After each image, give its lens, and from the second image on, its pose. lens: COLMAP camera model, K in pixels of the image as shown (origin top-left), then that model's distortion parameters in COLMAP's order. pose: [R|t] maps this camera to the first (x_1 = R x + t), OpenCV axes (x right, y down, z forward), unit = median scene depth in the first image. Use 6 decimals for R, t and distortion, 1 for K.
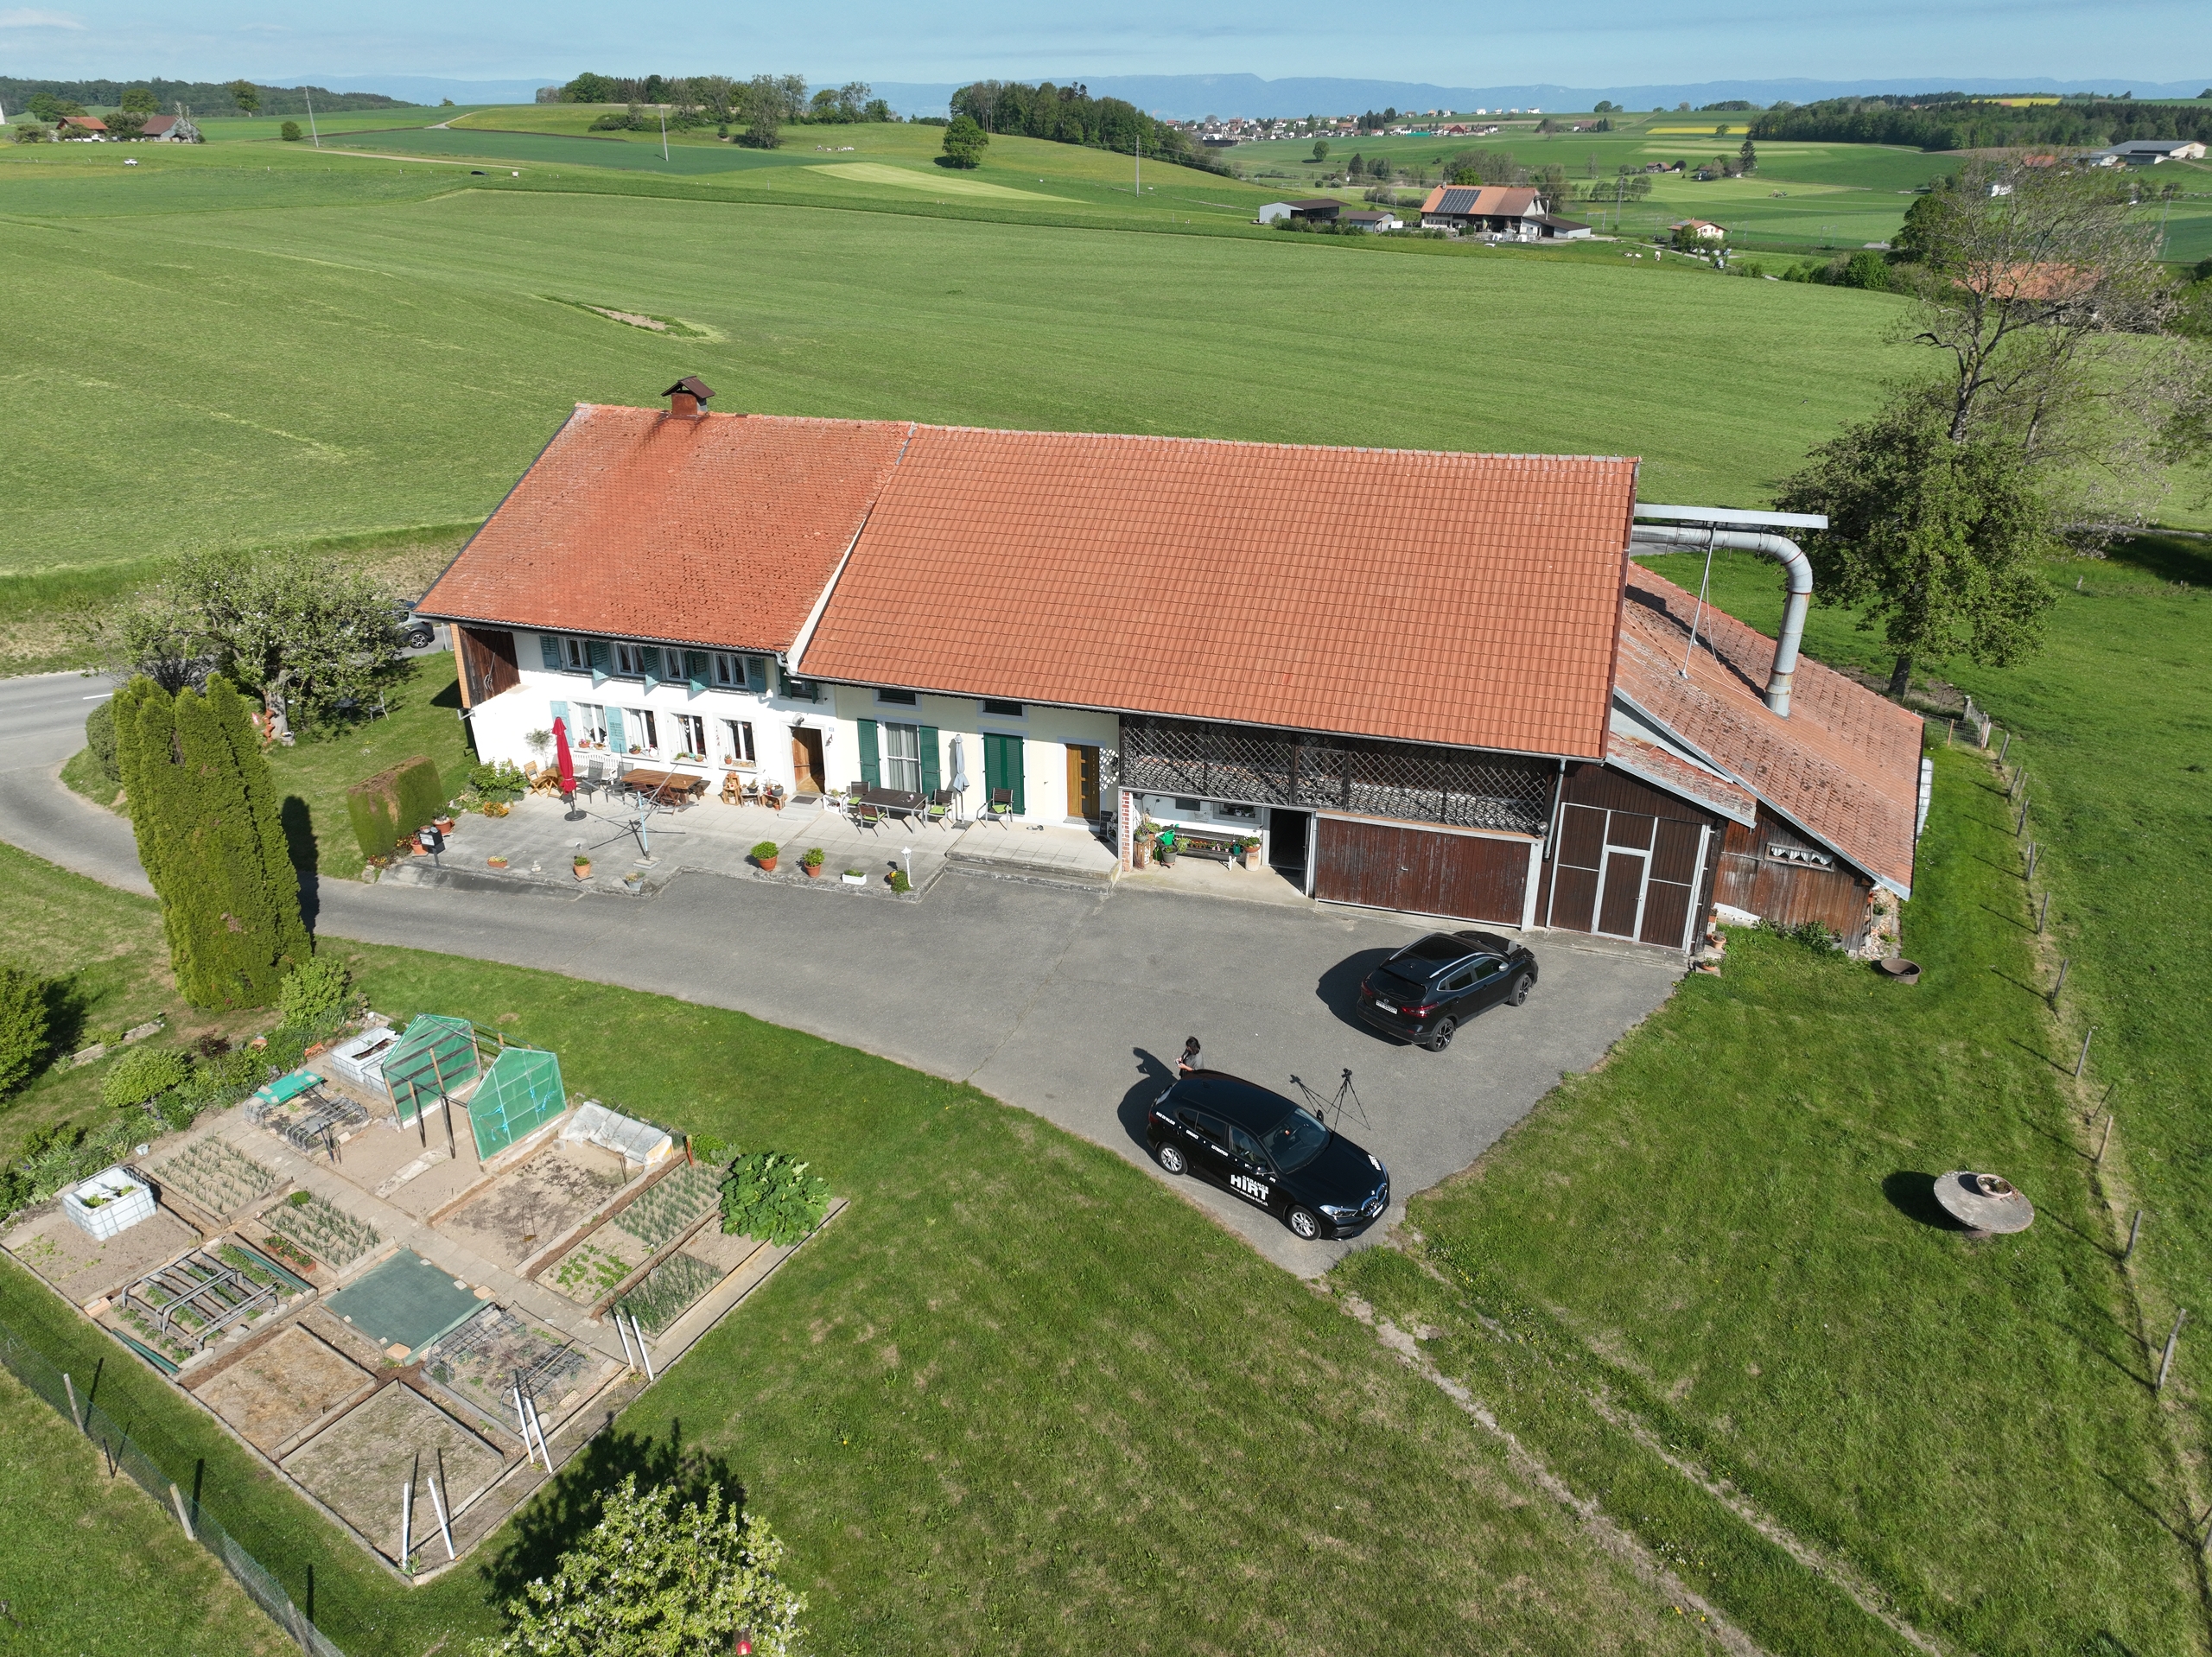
lens RADIAL K [[1549.2, 0, 1114.3], [0, 1549.2, 827.9], [0, 0, 1]] dist [-0.014344, 0.035890]
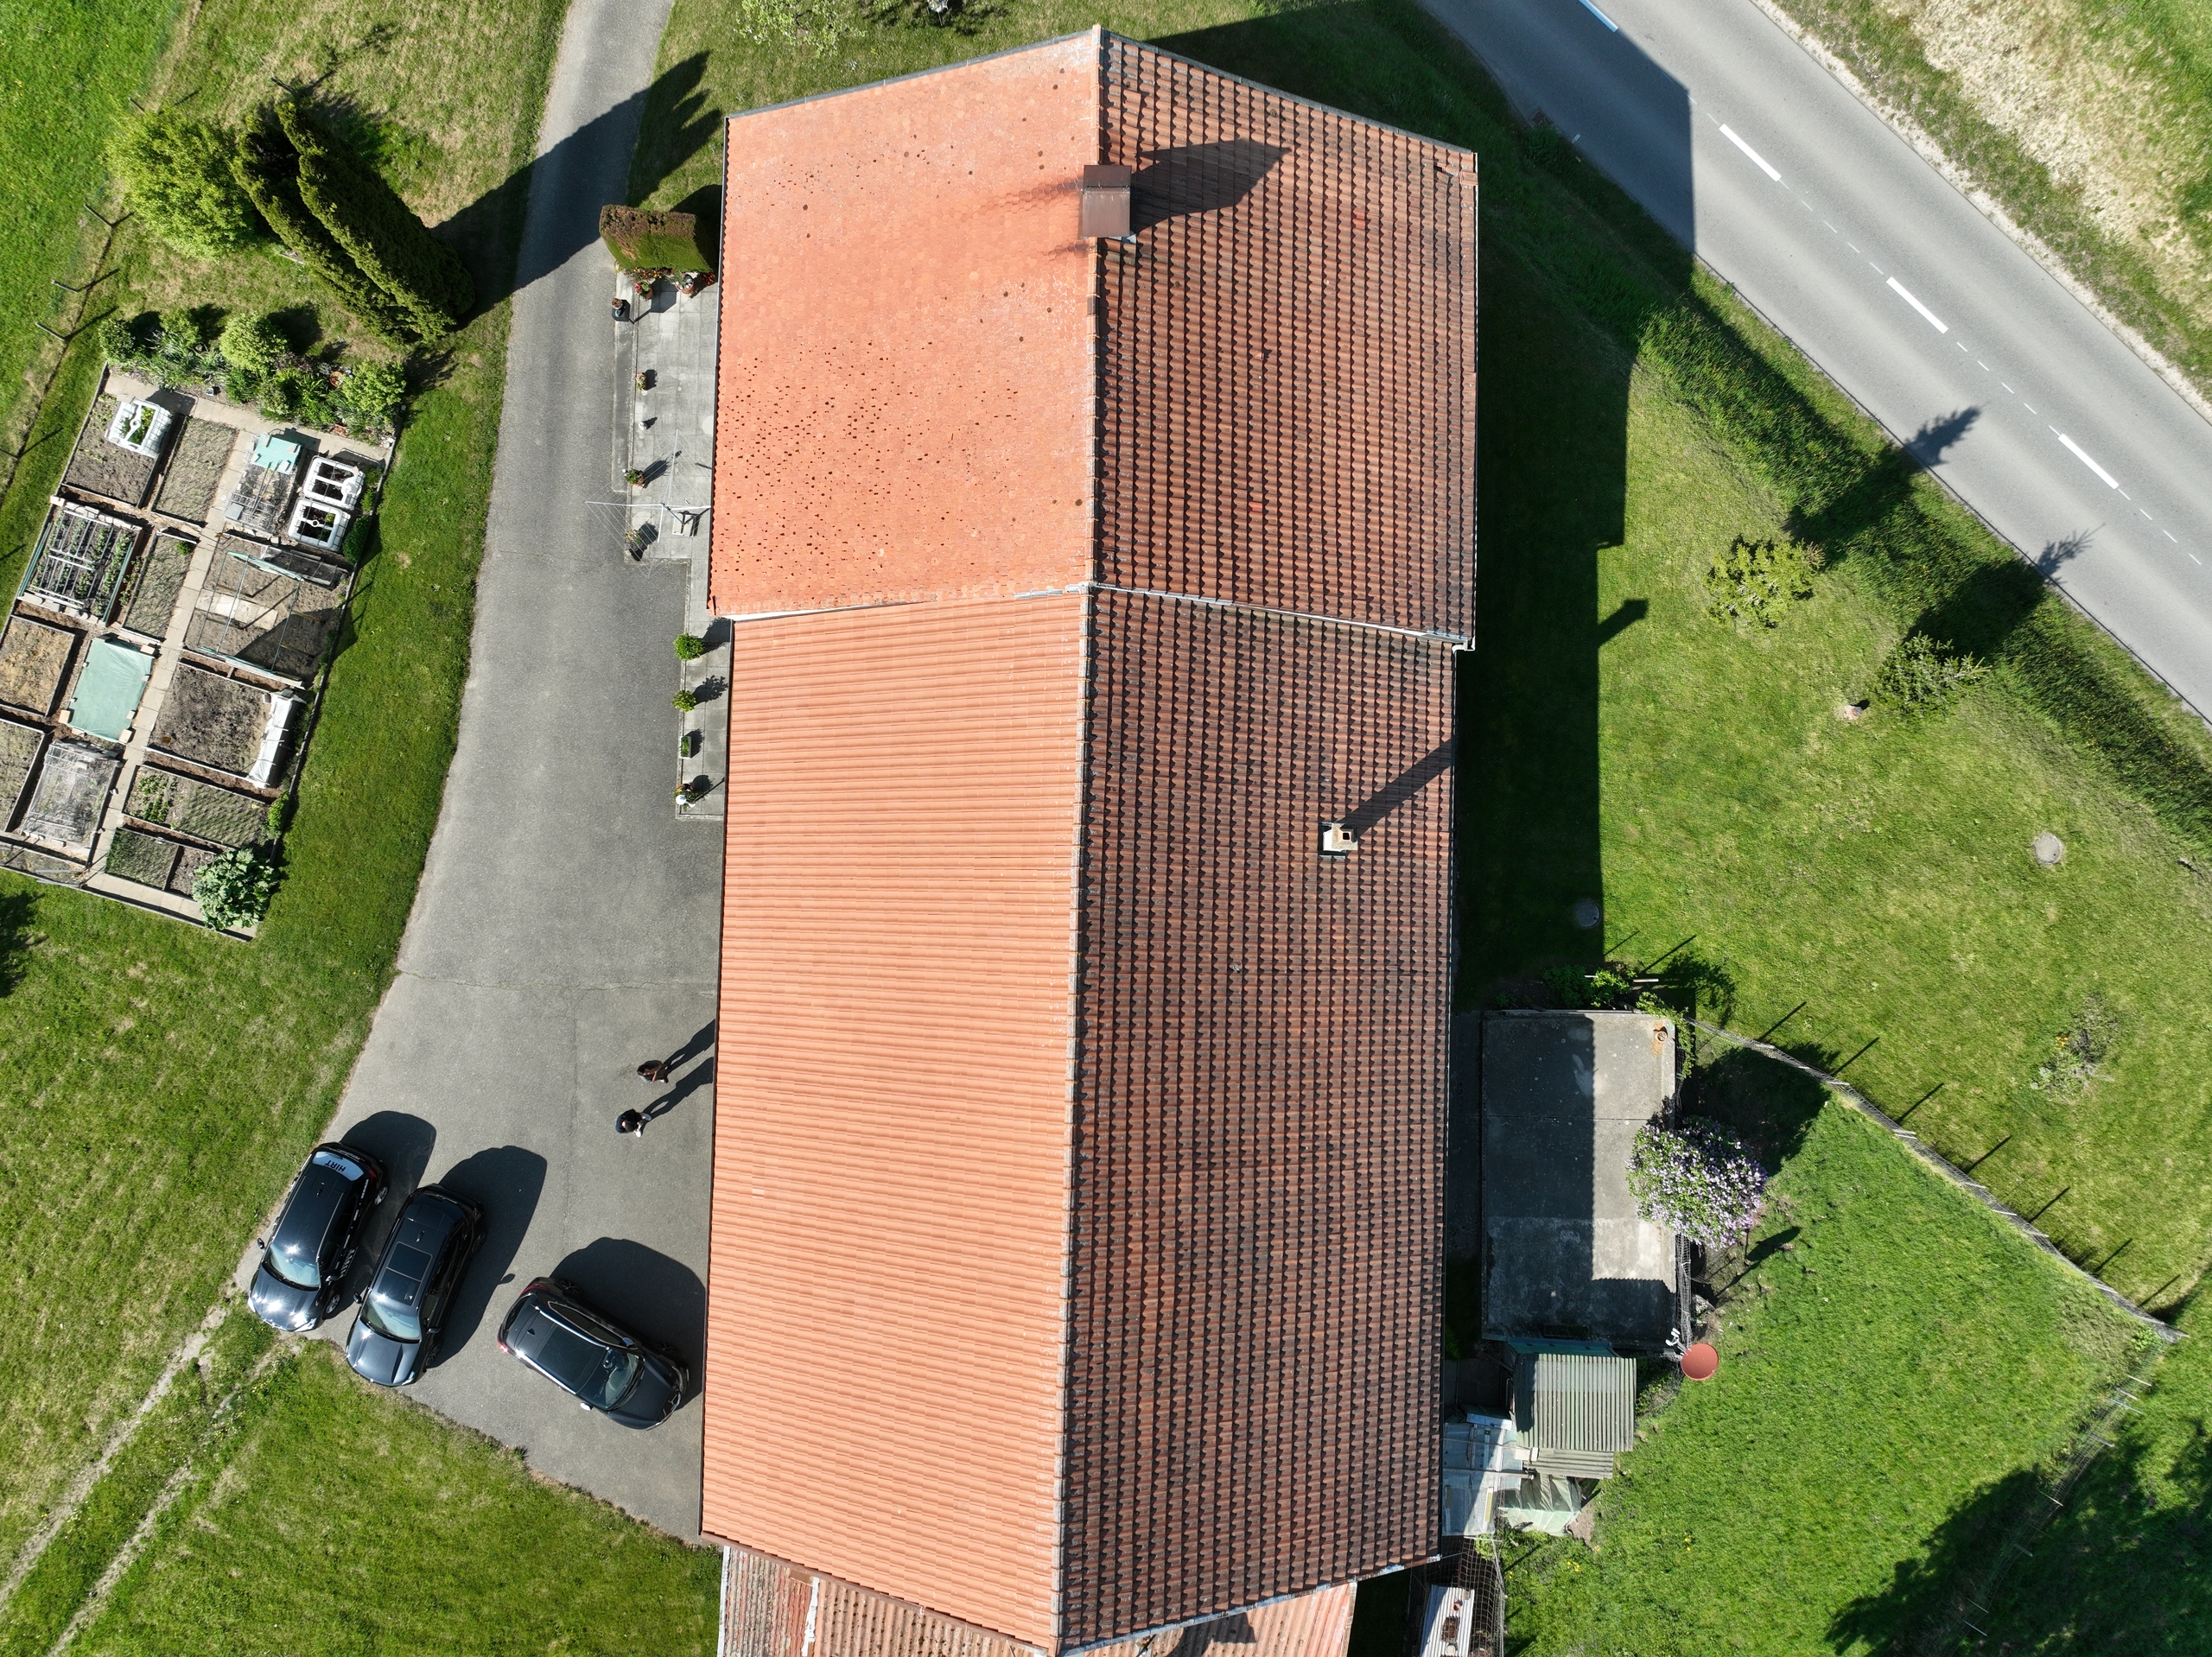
lens RADIAL K [[1549.2, 0, 1114.3], [0, 1549.2, 827.9], [0, 0, 1]] dist [-0.014344, 0.035890]
pose [[0.269550, 0.960859, -0.063970, 0.019446], [-0.409980, 0.174612, 0.895225, -0.888915], [0.871355, -0.215082, 0.441000, 0.722003]]
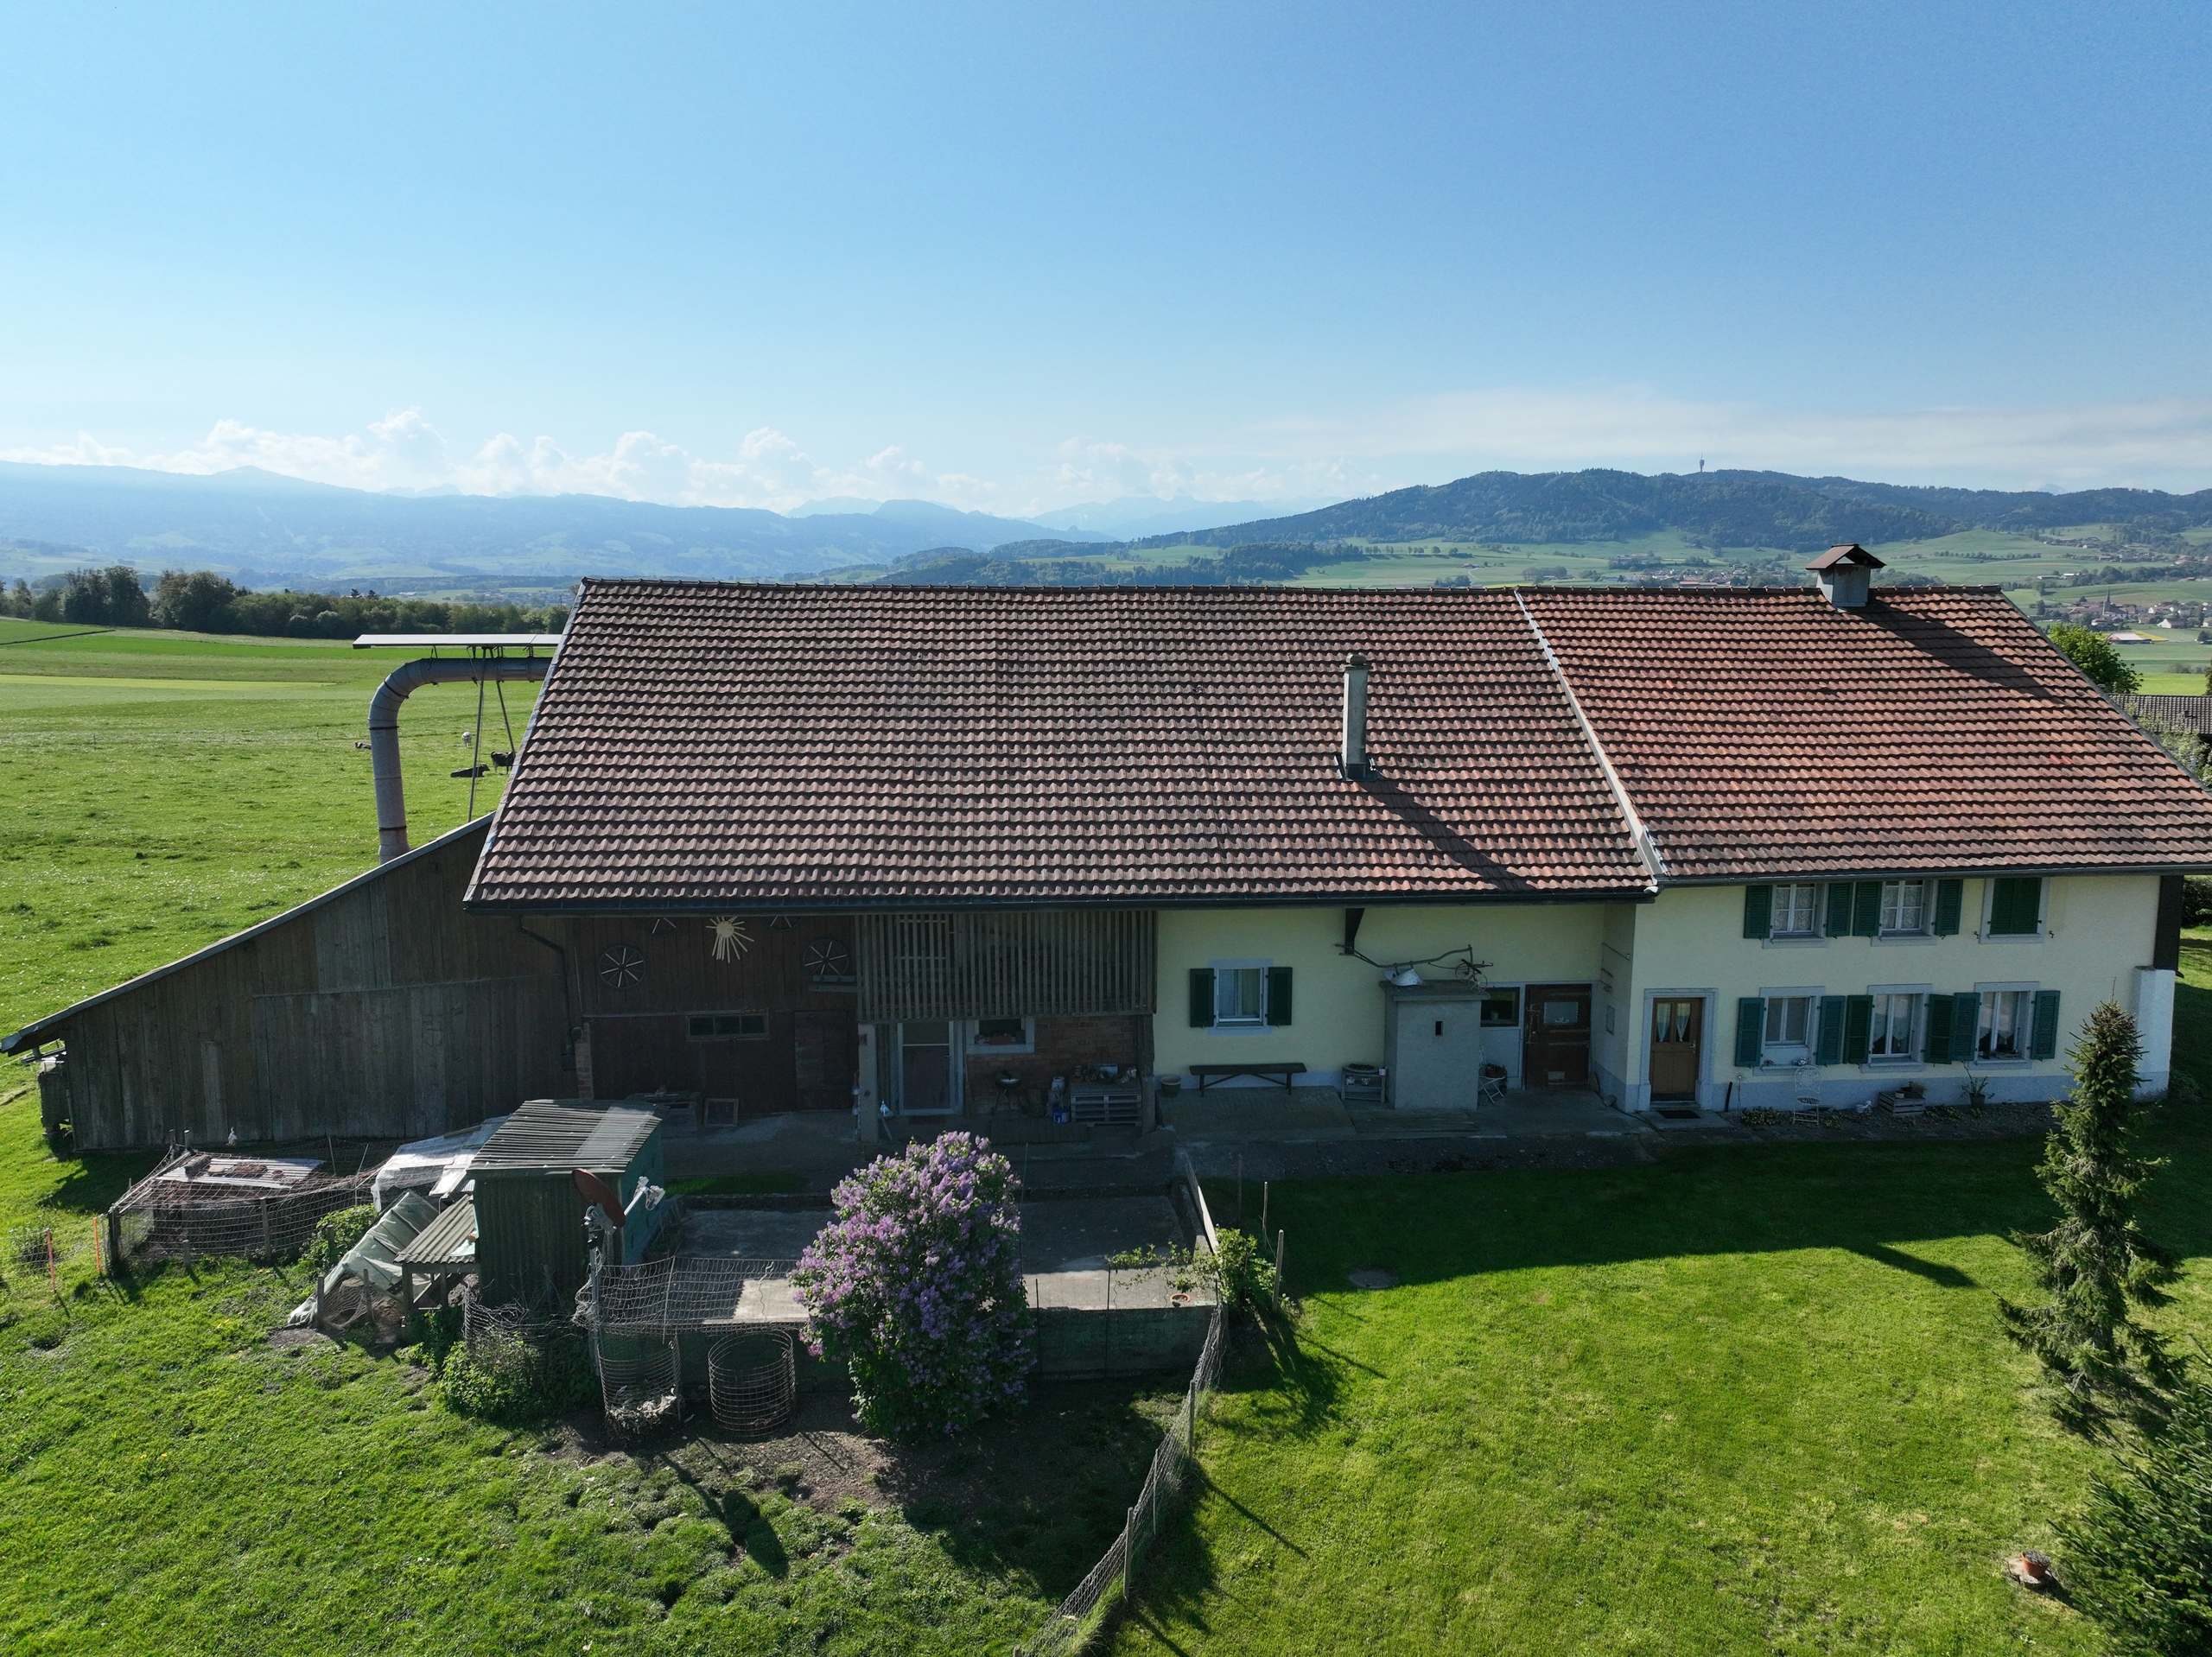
lens RADIAL K [[1549.2, 0, 1114.3], [0, 1549.2, 827.9], [0, 0, 1]] dist [-0.014344, 0.035890]
pose [[-0.931890, 0.051348, -0.359087, 0.351070], [-0.160699, 0.829047, 0.535590, -0.566306], [0.325202, 0.556816, -0.764330, 1.658052]]
